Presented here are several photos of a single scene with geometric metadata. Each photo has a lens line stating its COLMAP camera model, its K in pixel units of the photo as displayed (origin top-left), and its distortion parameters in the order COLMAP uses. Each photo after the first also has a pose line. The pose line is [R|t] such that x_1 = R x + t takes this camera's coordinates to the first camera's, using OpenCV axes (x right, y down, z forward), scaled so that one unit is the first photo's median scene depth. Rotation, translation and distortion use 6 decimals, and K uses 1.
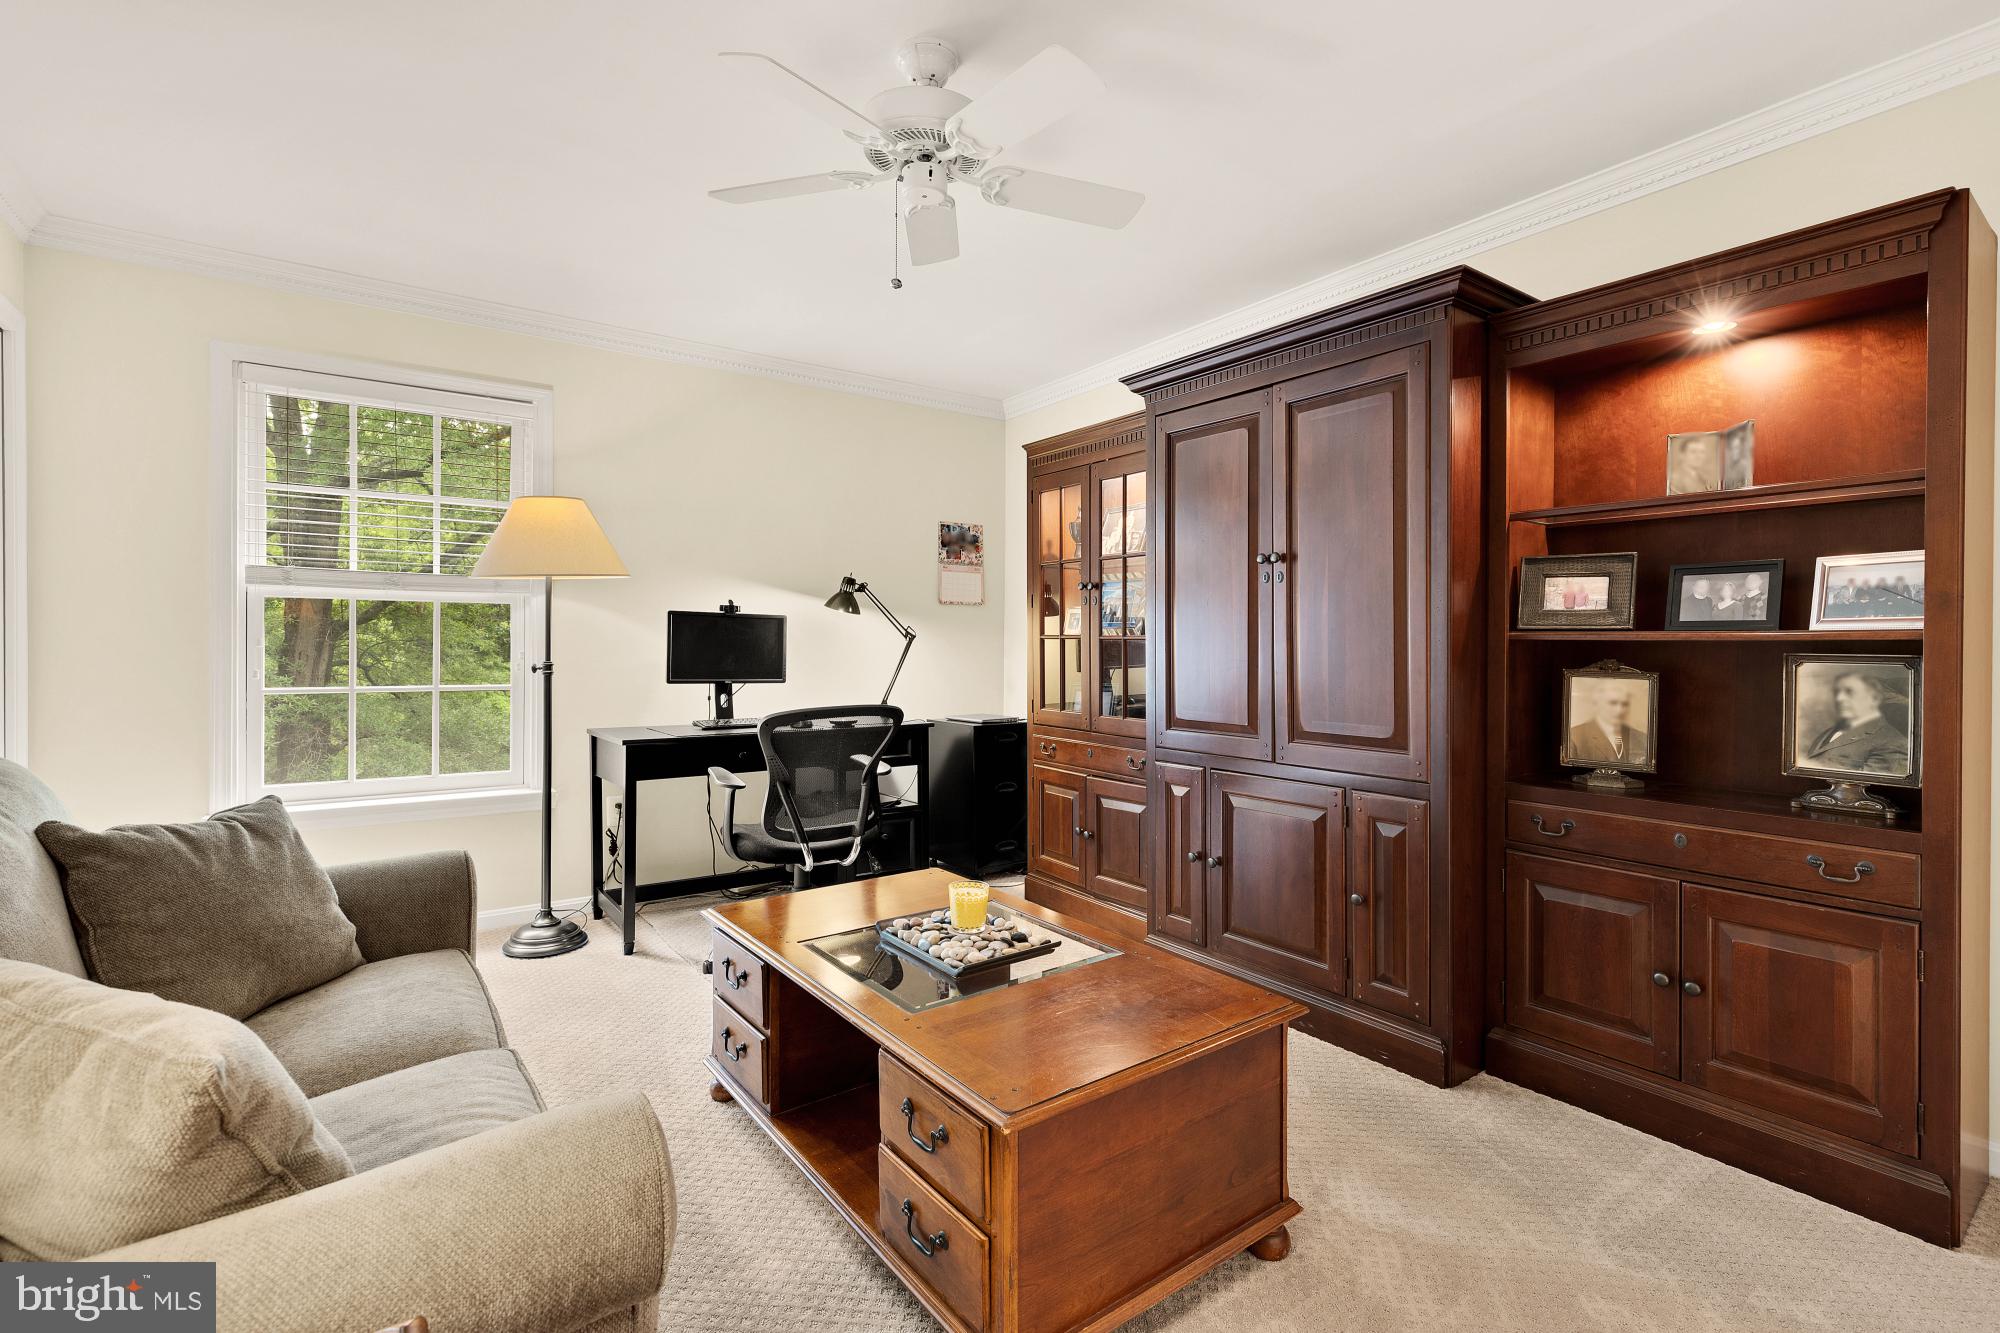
lens RADIAL K [[904.4, 0, 1004.9], [0, 904.4, 651.2], [0, 0, 1]] dist [0.005702, -0.000004]
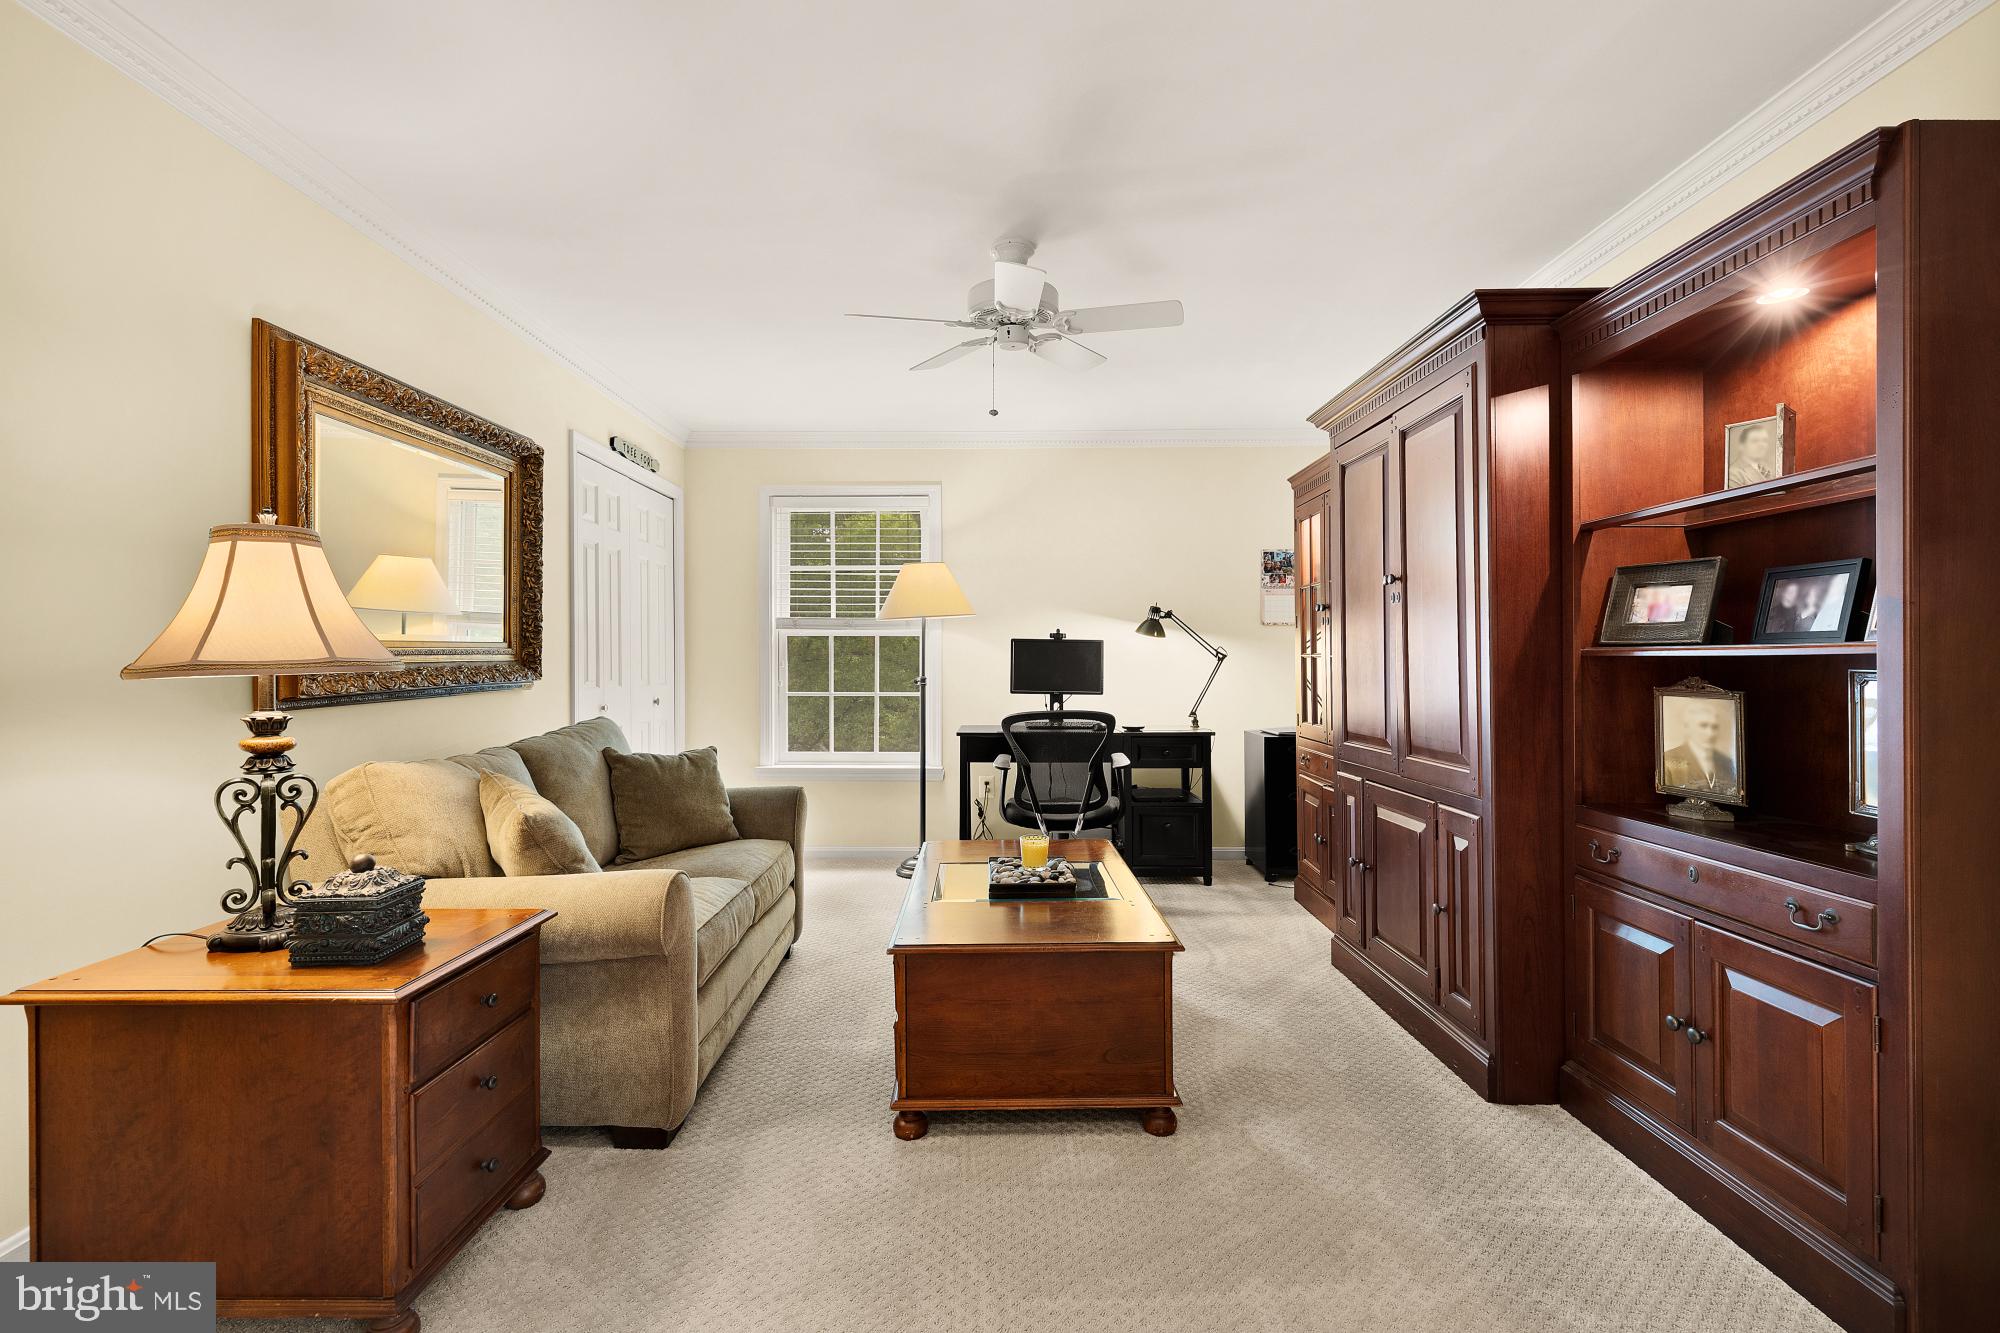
lens RADIAL K [[904.4, 0, 995.2], [0, 904.4, 666.2], [0, 0, 1]] dist [0.005702, -0.000004]
pose [[0.807644, -0.003358, -0.589661, 0.613233], [0.001231, 0.999991, -0.004009, 0.001346], [0.589669, 0.002512, 0.807641, -0.132155]]
